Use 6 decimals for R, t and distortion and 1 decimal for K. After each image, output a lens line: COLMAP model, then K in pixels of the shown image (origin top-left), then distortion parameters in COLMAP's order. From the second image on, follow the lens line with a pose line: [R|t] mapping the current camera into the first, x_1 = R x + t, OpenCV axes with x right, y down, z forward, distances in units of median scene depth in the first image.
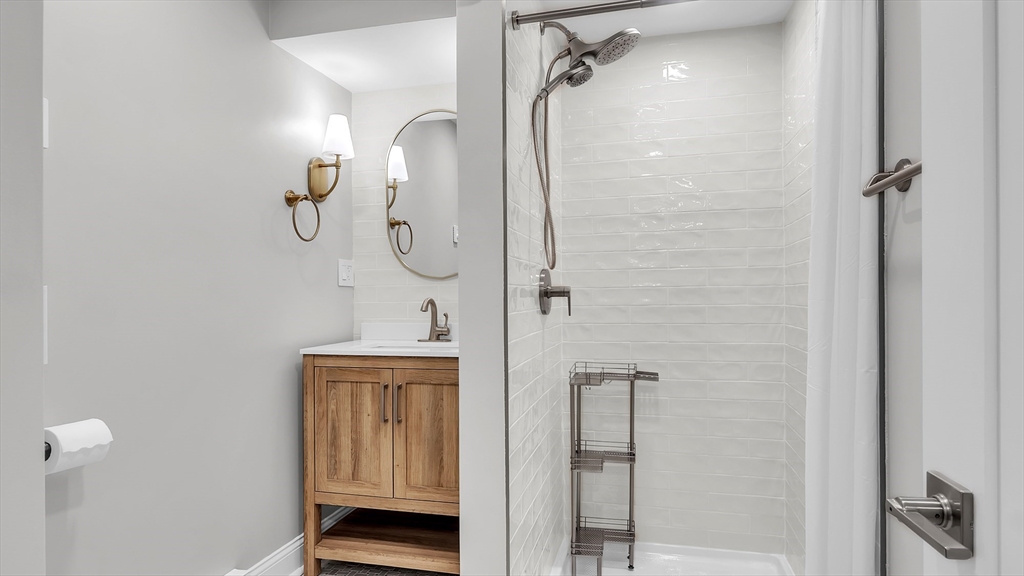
lens RADIAL K [[562.4, 0, 513.7], [0, 562.4, 297.8], [0, 0, 1]] dist [-0.004430, -0.006265]
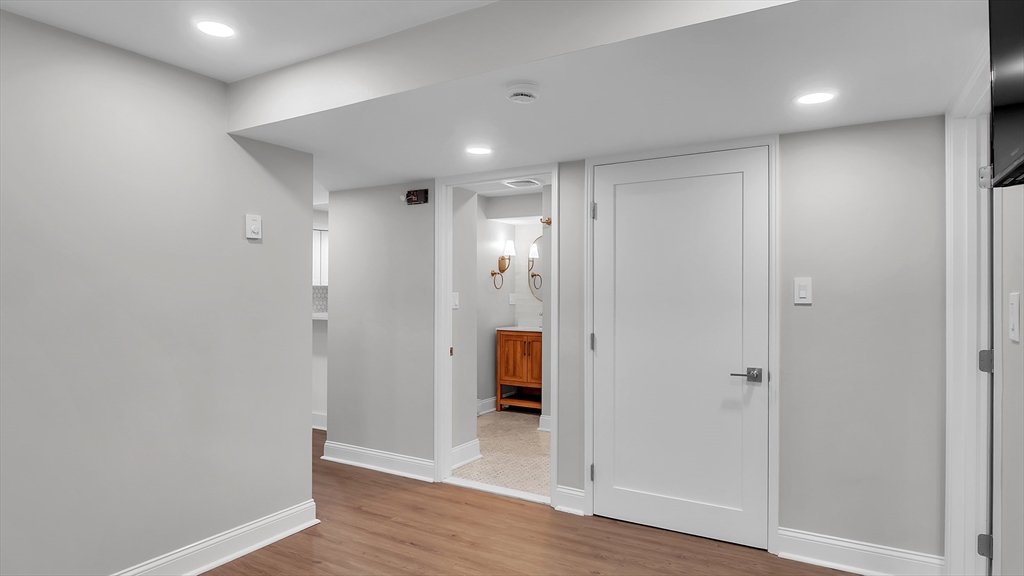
lens RADIAL K [[562.4, 0, 513.7], [0, 562.4, 297.8], [0, 0, 1]] dist [-0.004430, -0.006265]
pose [[0.956531, 0.013713, -0.291307, 0.507325], [-0.012326, 0.999902, 0.006598, -0.077796], [0.291369, -0.002721, 0.956607, -1.619249]]
